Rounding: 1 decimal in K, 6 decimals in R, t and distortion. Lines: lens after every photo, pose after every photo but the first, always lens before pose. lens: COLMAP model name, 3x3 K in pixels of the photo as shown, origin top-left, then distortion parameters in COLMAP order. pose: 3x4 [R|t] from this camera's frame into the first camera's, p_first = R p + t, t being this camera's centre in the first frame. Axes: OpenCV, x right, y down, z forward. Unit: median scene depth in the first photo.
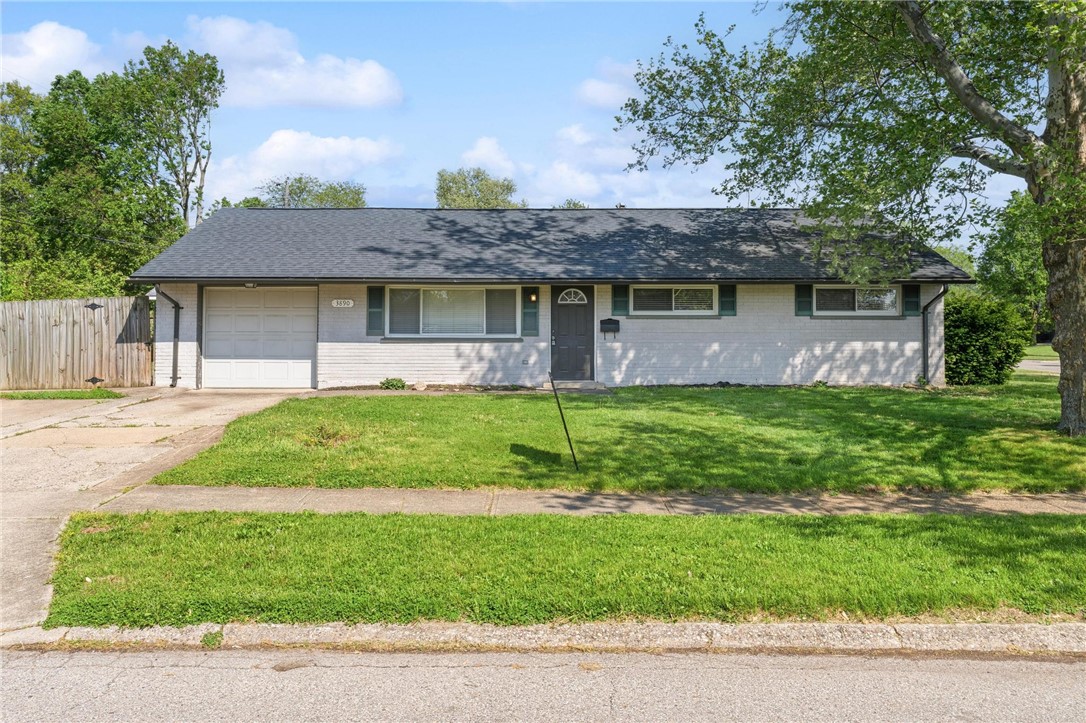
lens RADIAL K [[494.7, 0, 546.6], [0, 494.7, 358.2], [0, 0, 1]] dist [-0.004847, 0.001064]
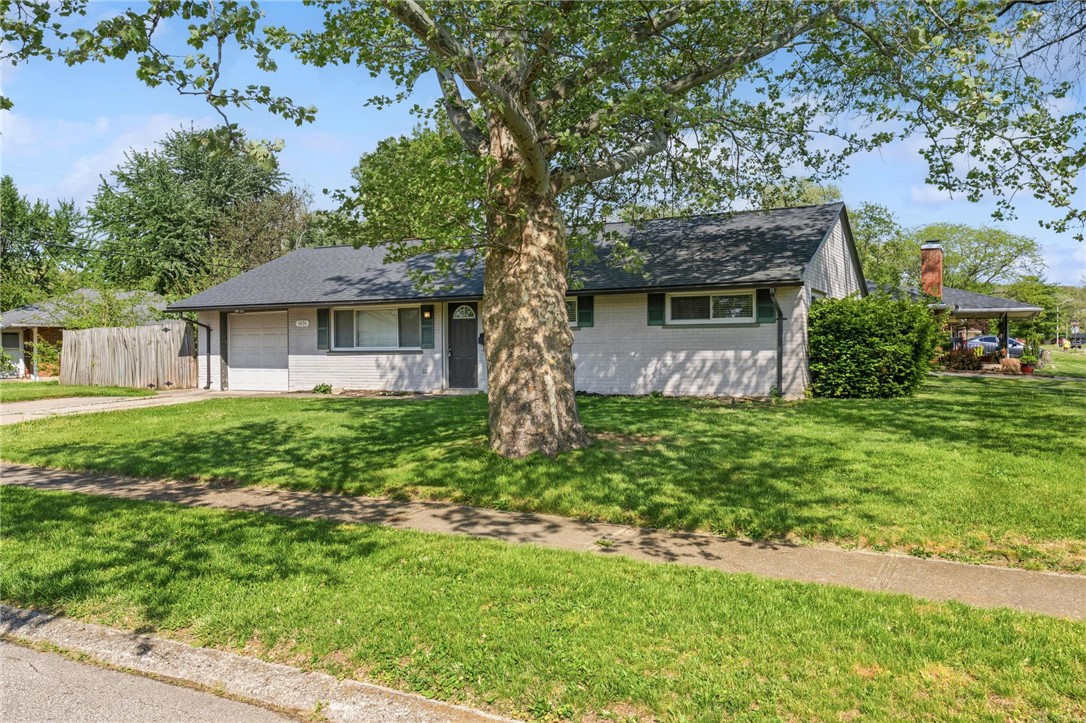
lens RADIAL K [[494.7, 0, 546.6], [0, 494.7, 358.2], [0, 0, 1]] dist [-0.004847, 0.001064]
pose [[0.956214, -0.004901, -0.292628, 0.573401], [-0.001381, 0.999773, -0.021260, 0.001878], [0.292666, 0.020733, 0.955990, -0.008006]]
